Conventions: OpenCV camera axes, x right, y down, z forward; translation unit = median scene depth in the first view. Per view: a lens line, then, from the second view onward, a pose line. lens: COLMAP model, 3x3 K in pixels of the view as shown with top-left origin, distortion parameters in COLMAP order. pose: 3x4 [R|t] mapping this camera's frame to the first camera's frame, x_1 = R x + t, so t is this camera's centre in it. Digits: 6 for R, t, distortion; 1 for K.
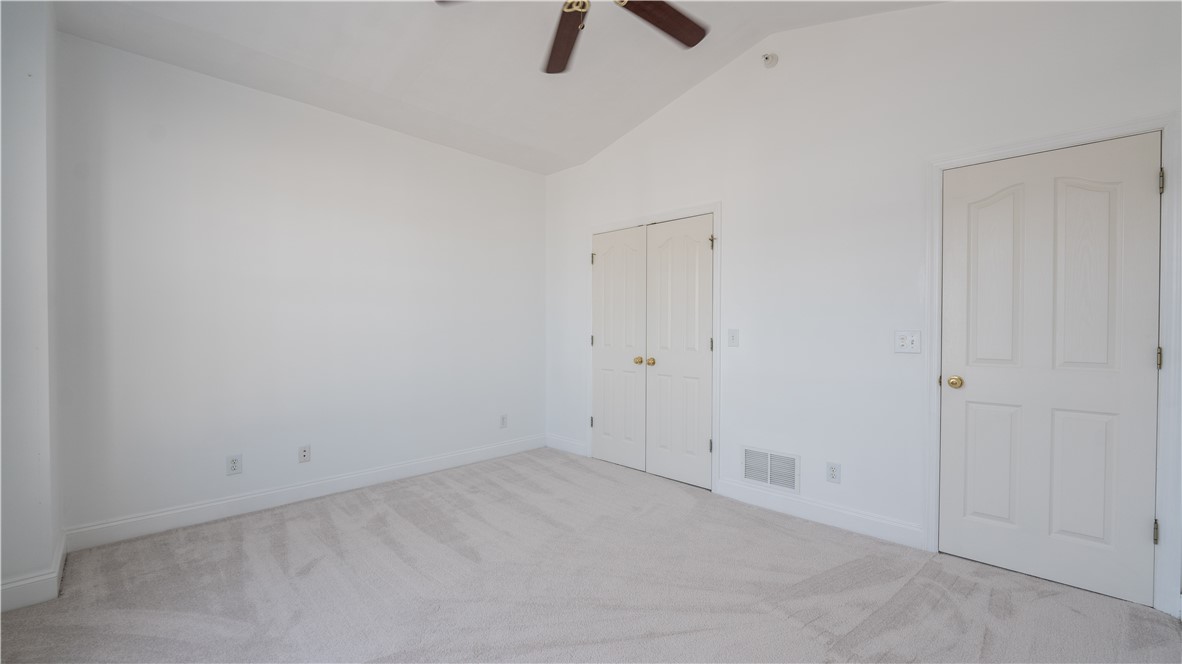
lens RADIAL K [[478.7, 0, 591.0], [0, 478.7, 332.0], [0, 0, 1]] dist [0.000366, -0.005479]
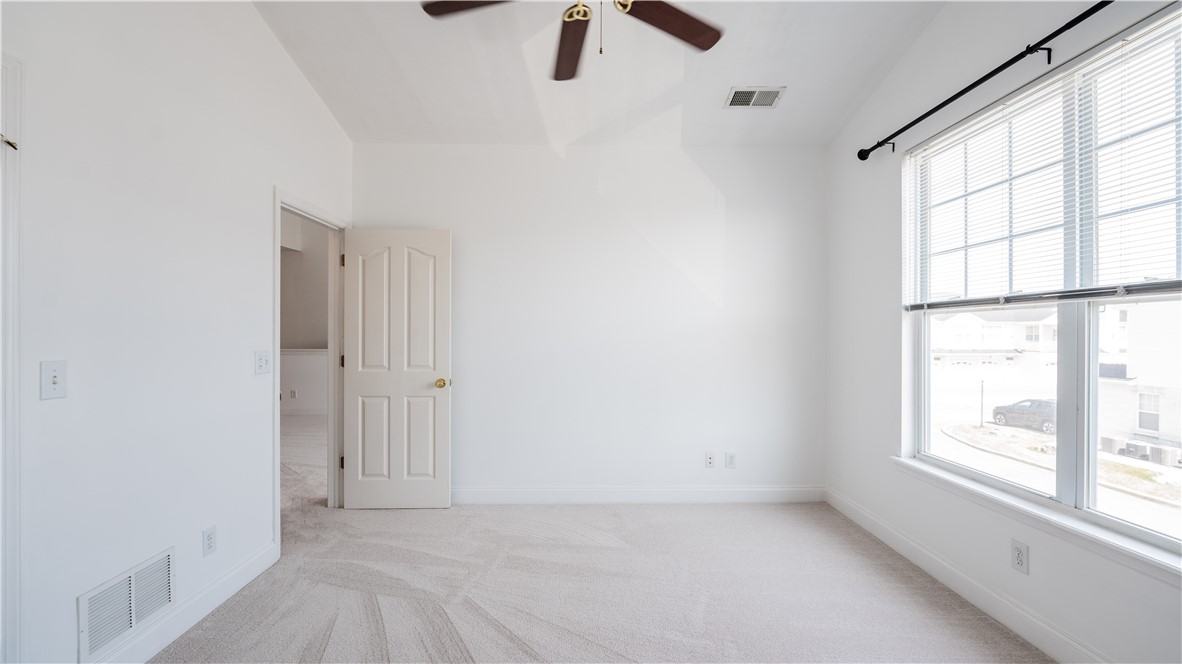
lens RADIAL K [[477.6, 0, 589.2], [0, 477.6, 332.4], [0, 0, 1]] dist [-0.002014, -0.005468]
pose [[-0.719761, -0.004371, 0.694209, -0.396914], [0.003207, 0.999949, 0.009621, -0.037463], [-0.694215, 0.009151, -0.719709, 0.996491]]
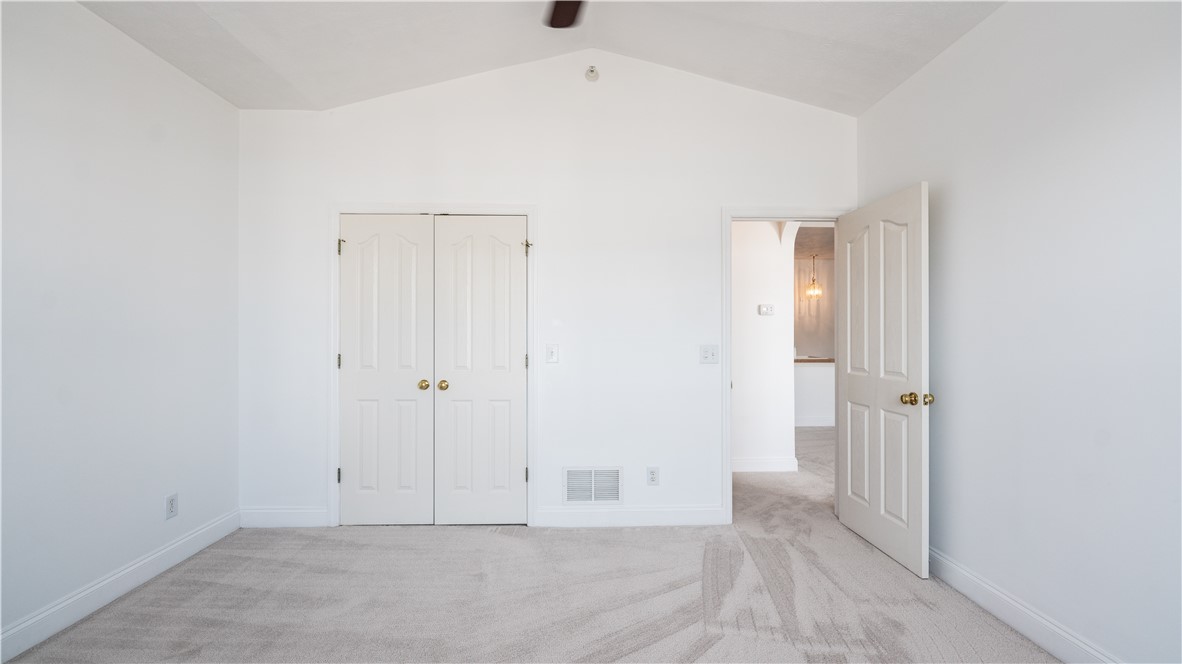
lens RADIAL K [[465.9, 0, 590.5], [0, 465.9, 338.2], [0, 0, 1]] dist [0.001995, -0.007770]
pose [[0.693510, 0.001381, 0.720446, -0.312548], [0.008755, 0.999908, -0.010345, -0.007553], [-0.720394, 0.013482, 0.693434, 0.325311]]
